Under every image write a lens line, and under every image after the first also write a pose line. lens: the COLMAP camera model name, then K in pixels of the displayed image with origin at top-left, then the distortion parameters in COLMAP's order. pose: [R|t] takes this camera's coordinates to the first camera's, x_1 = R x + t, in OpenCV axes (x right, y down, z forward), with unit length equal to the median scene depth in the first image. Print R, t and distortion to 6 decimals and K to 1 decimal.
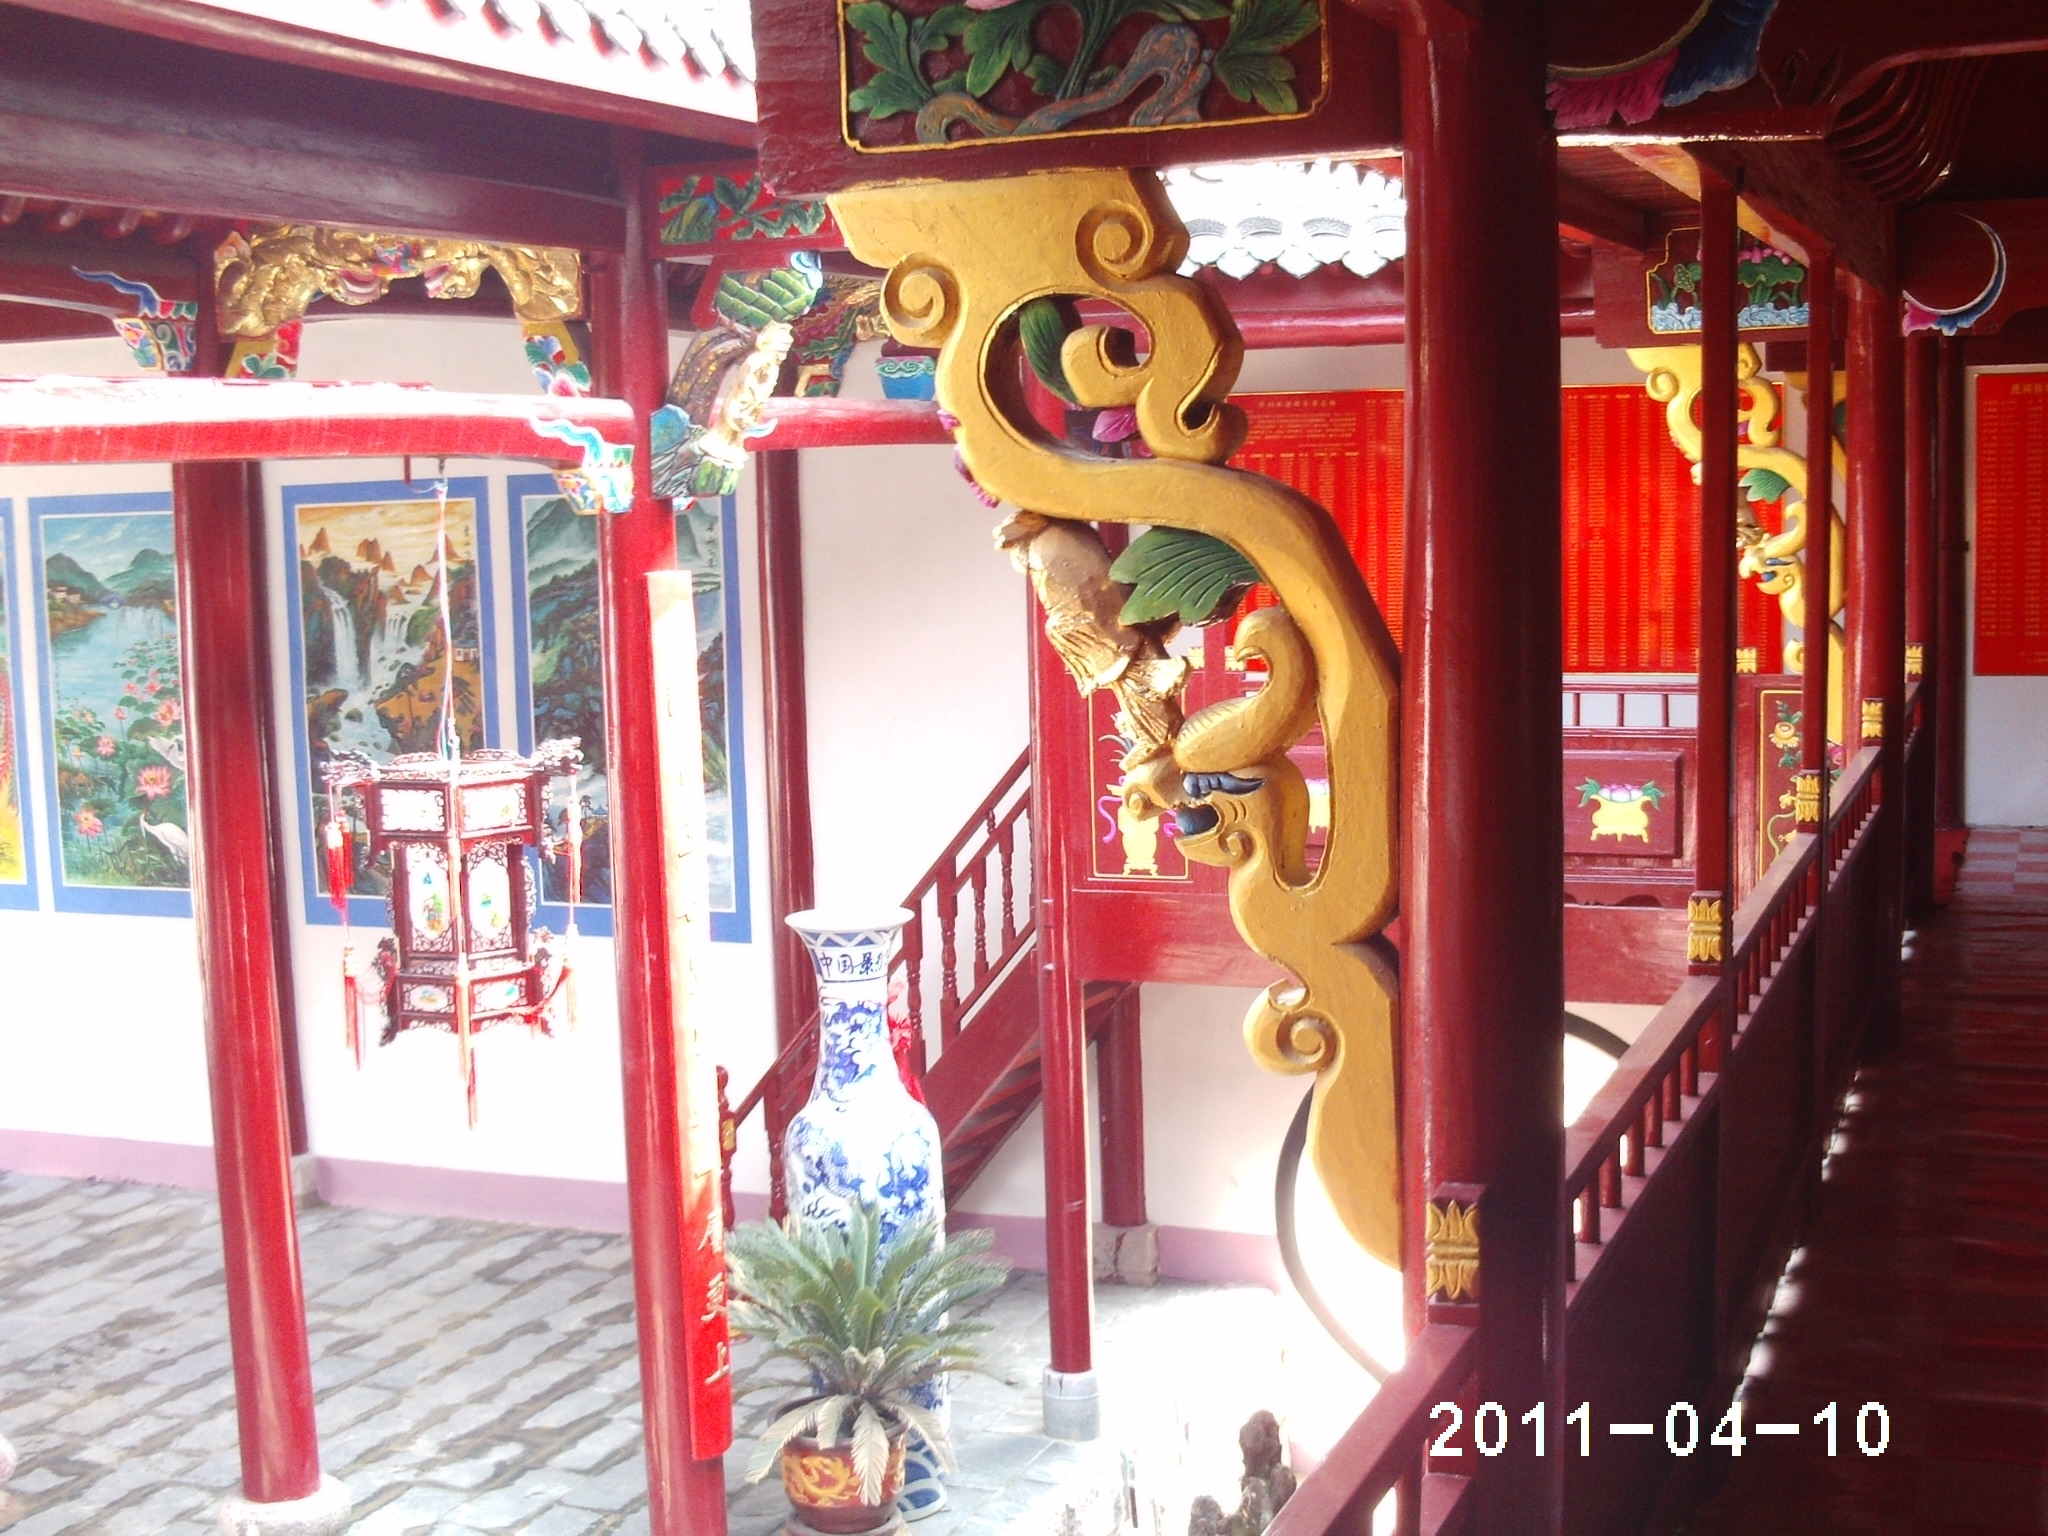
lens RADIAL K [[2795.0, 0, 1024.0], [0, 2795.0, 768.0], [0, 0, 1]] dist [-0.205728, 0.064781]
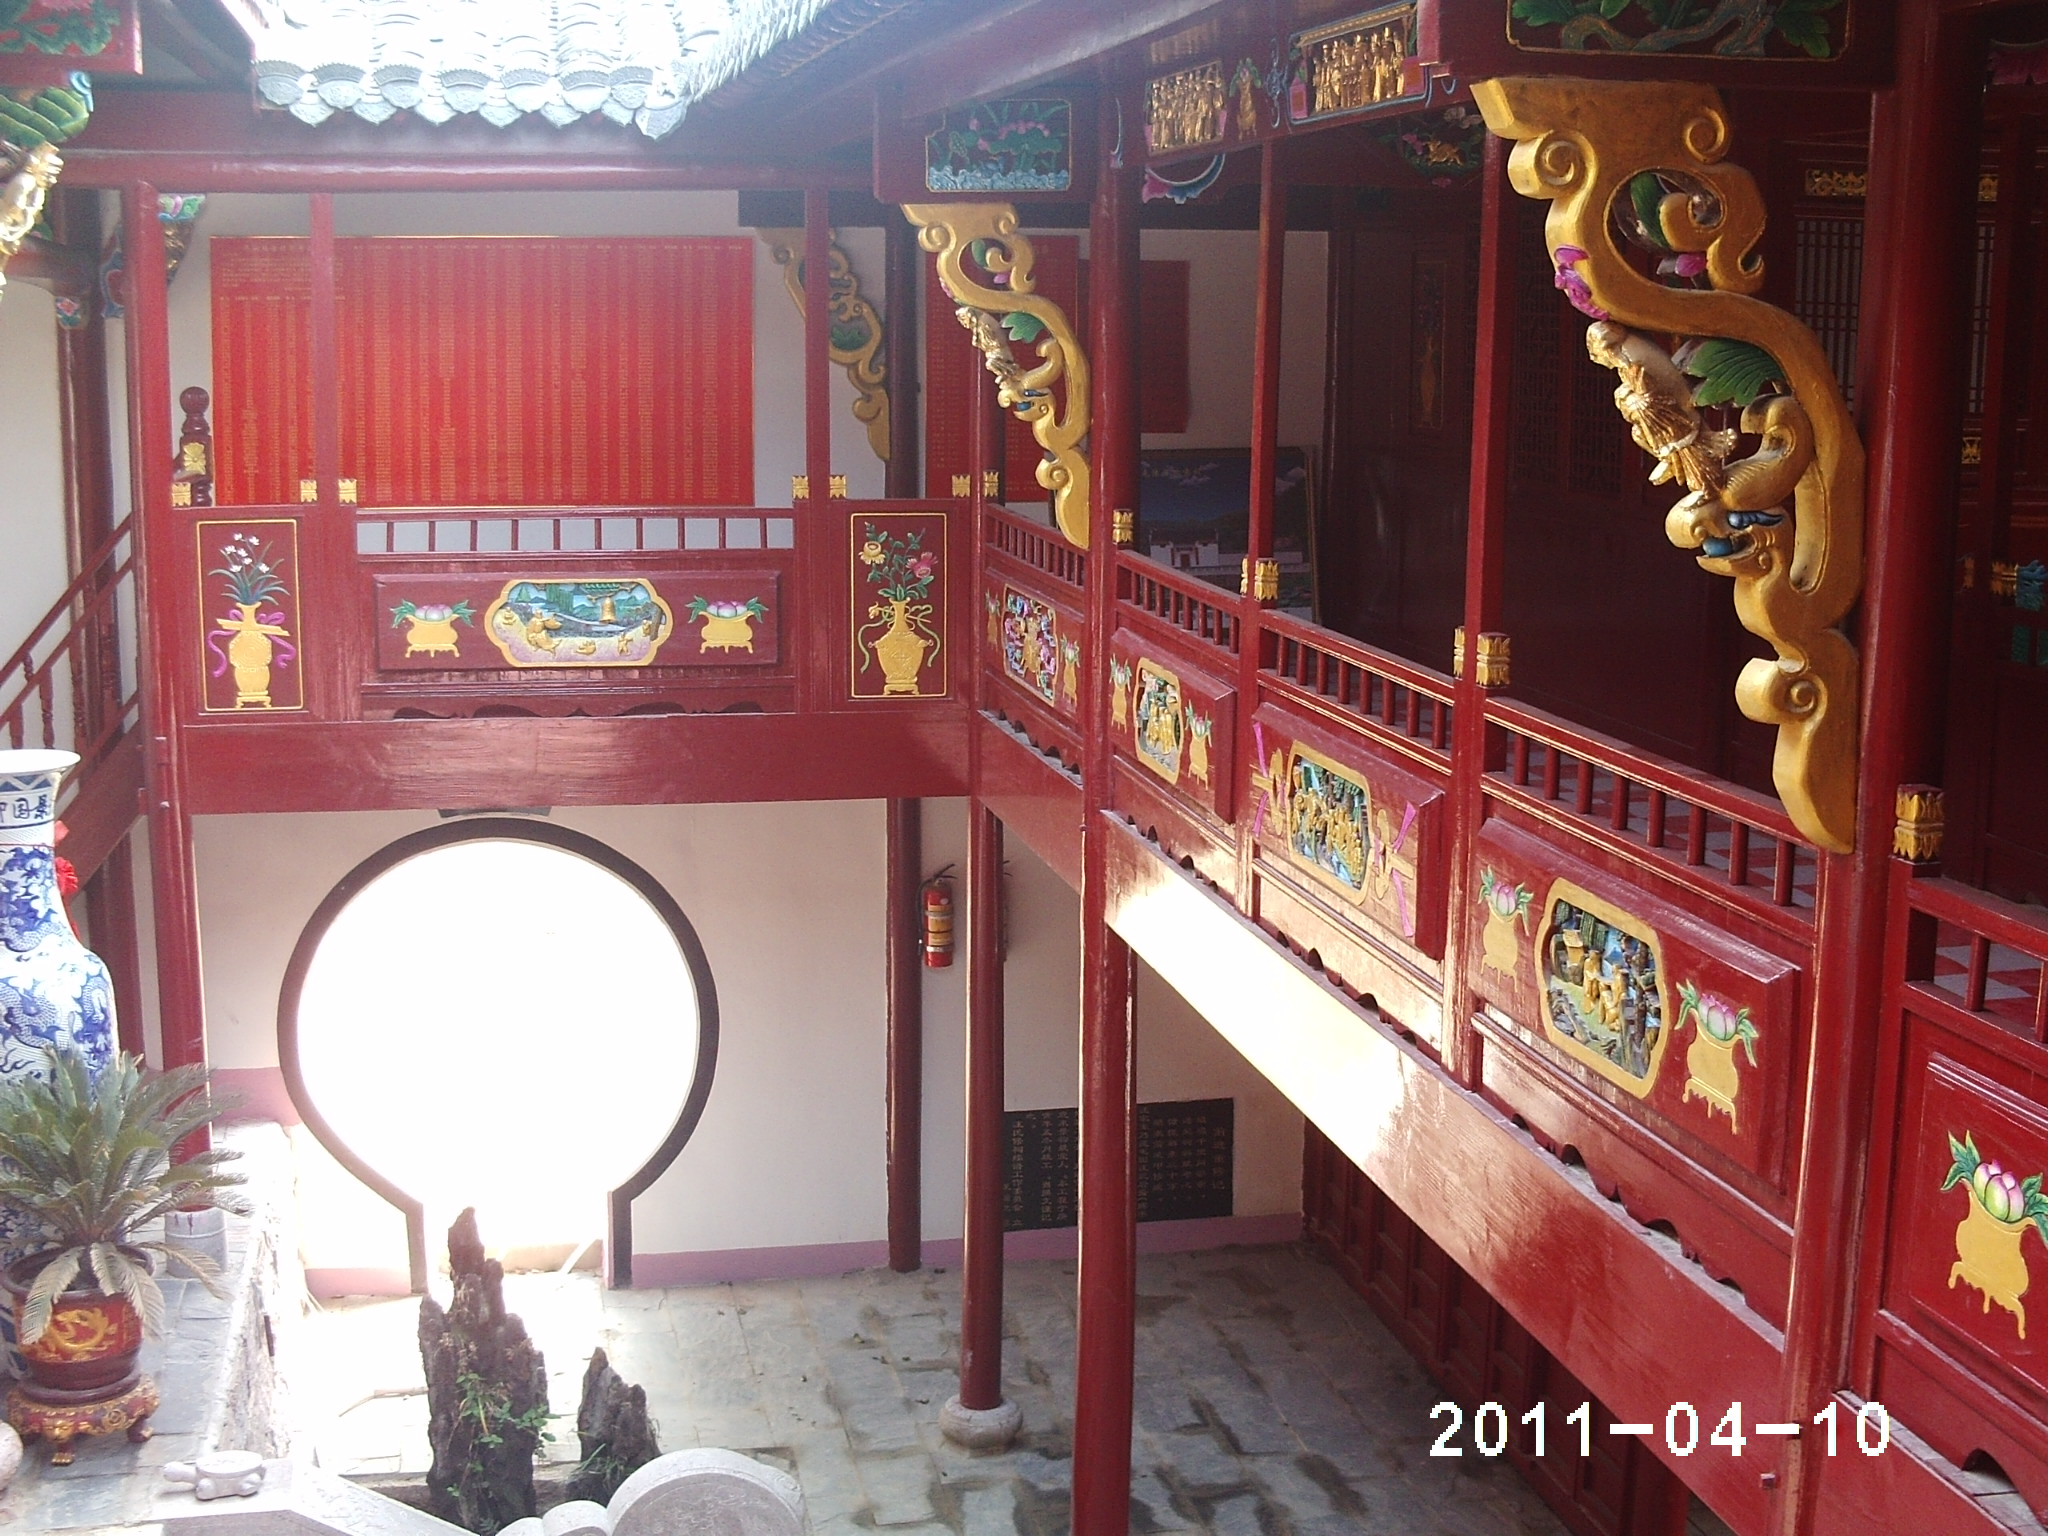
lens RADIAL K [[2838.6, 0, 1024.0], [0, 2838.6, 768.0], [0, 0, 1]] dist [-0.129428, -0.037924]
pose [[0.832411, -0.056533, 0.551267, -0.320082], [0.030220, 0.997933, 0.056706, 0.012244], [-0.553334, -0.030543, 0.832399, -0.000930]]
